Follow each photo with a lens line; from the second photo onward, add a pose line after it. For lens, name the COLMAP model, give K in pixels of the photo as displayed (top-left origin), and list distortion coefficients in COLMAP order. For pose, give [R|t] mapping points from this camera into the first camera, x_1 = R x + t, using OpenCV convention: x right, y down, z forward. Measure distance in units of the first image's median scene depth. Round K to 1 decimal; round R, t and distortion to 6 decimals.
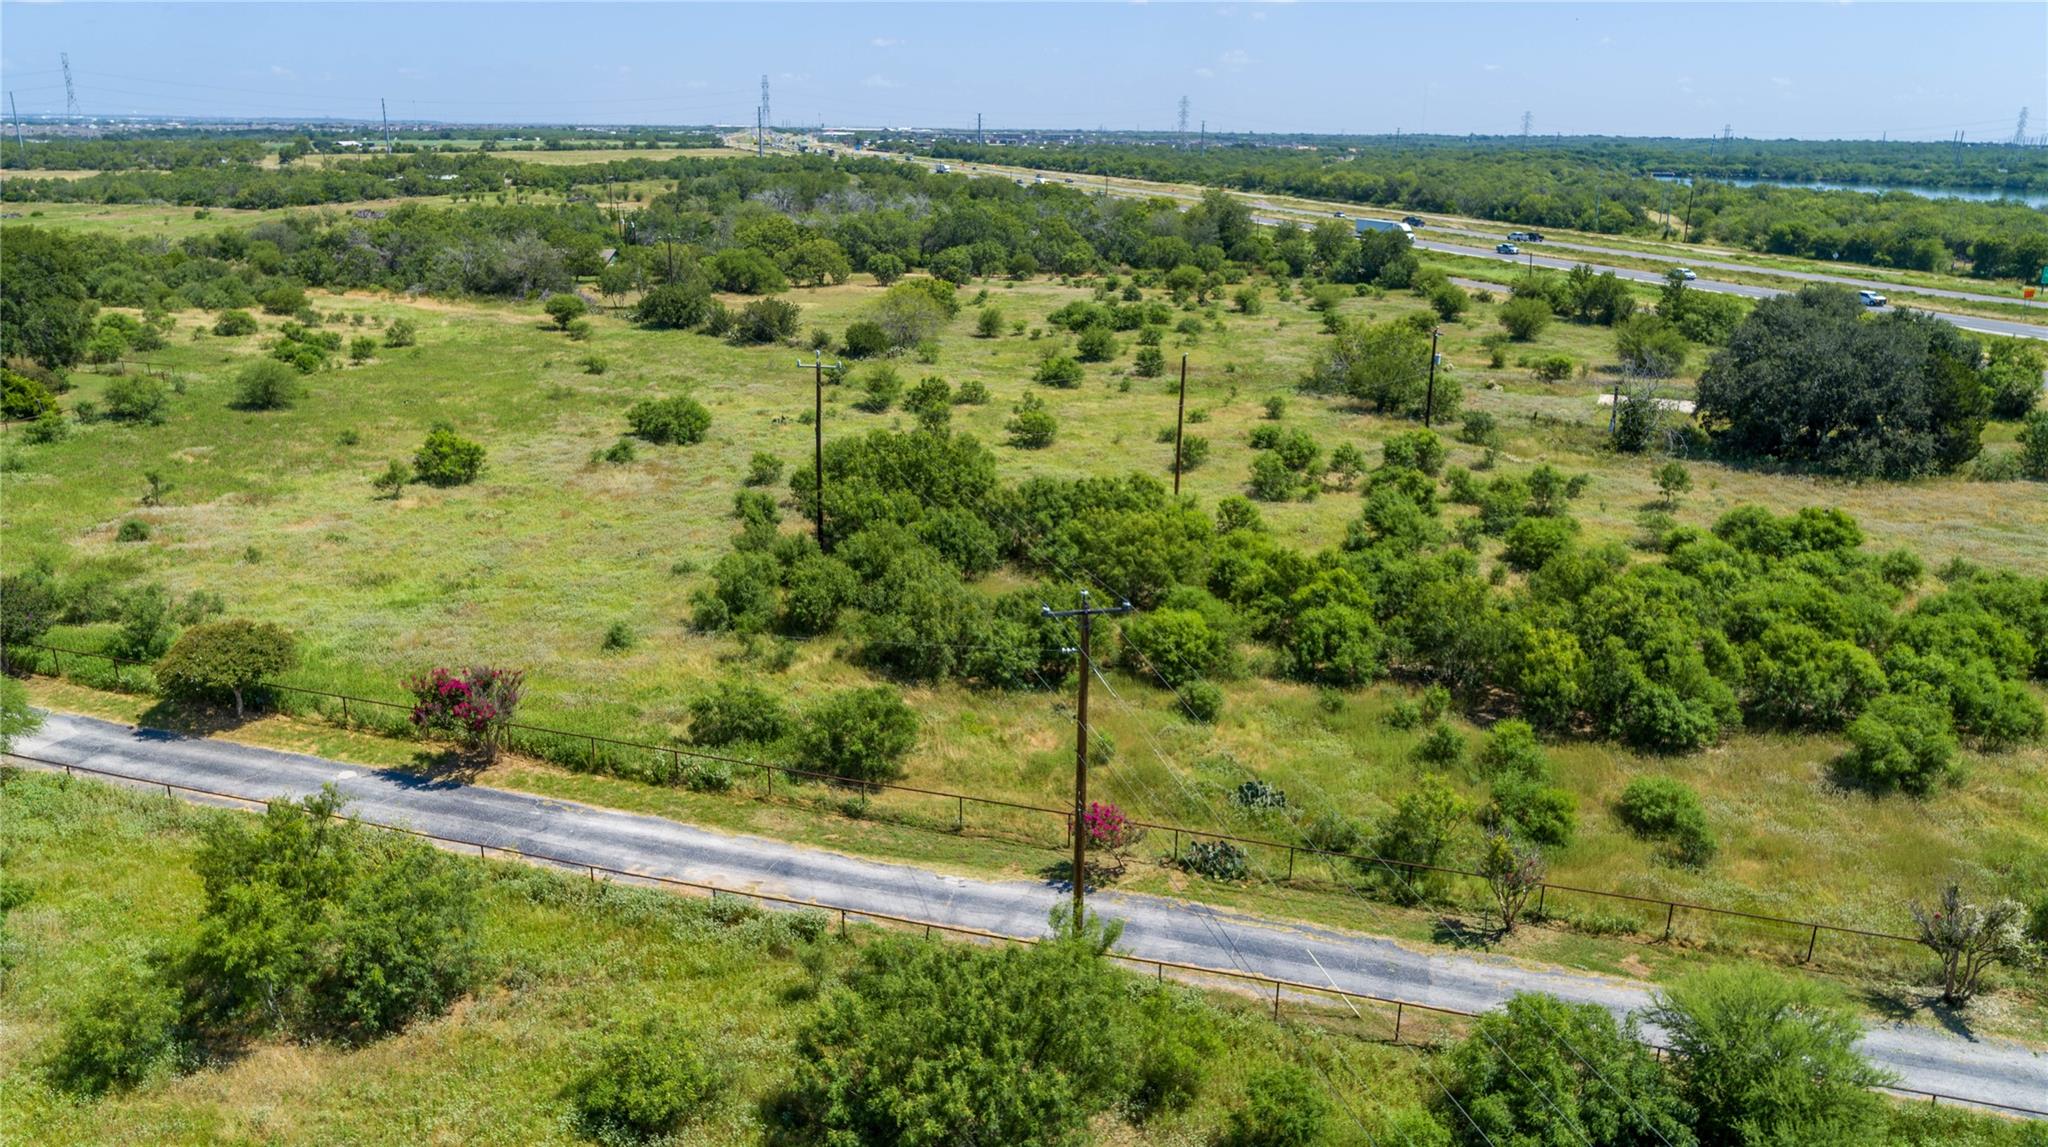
lens RADIAL K [[1392.4, 0, 1030.1], [0, 1392.4, 571.9], [0, 0, 1]] dist [-0.003211, -0.002301]
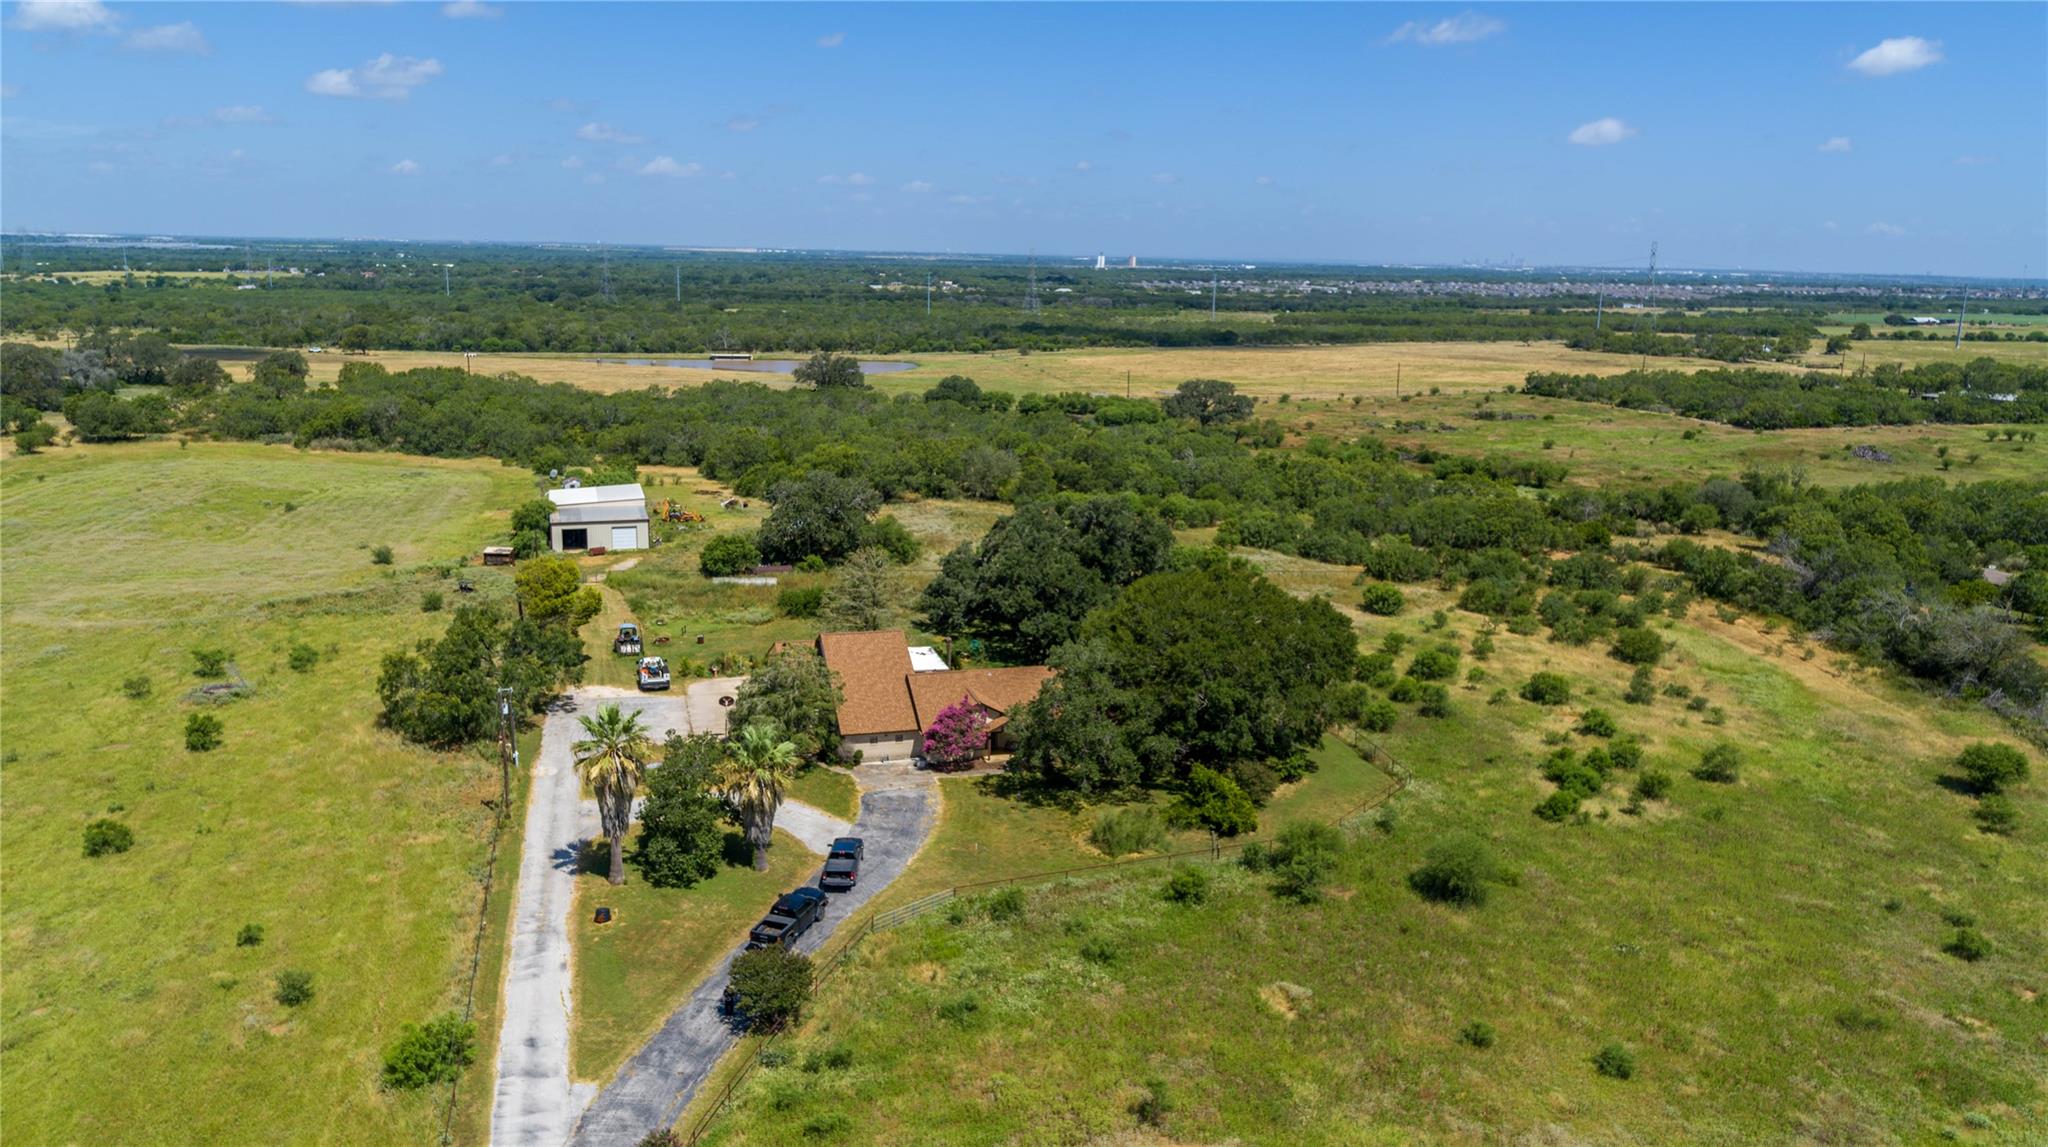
lens RADIAL K [[1392.4, 0, 1030.1], [0, 1392.4, 571.9], [0, 0, 1]] dist [-0.003211, -0.002301]
pose [[0.530351, 0.184755, -0.827402, -0.120687], [-0.269689, 0.962033, 0.041950, -0.501221], [0.803738, 0.200893, 0.560042, 0.647648]]
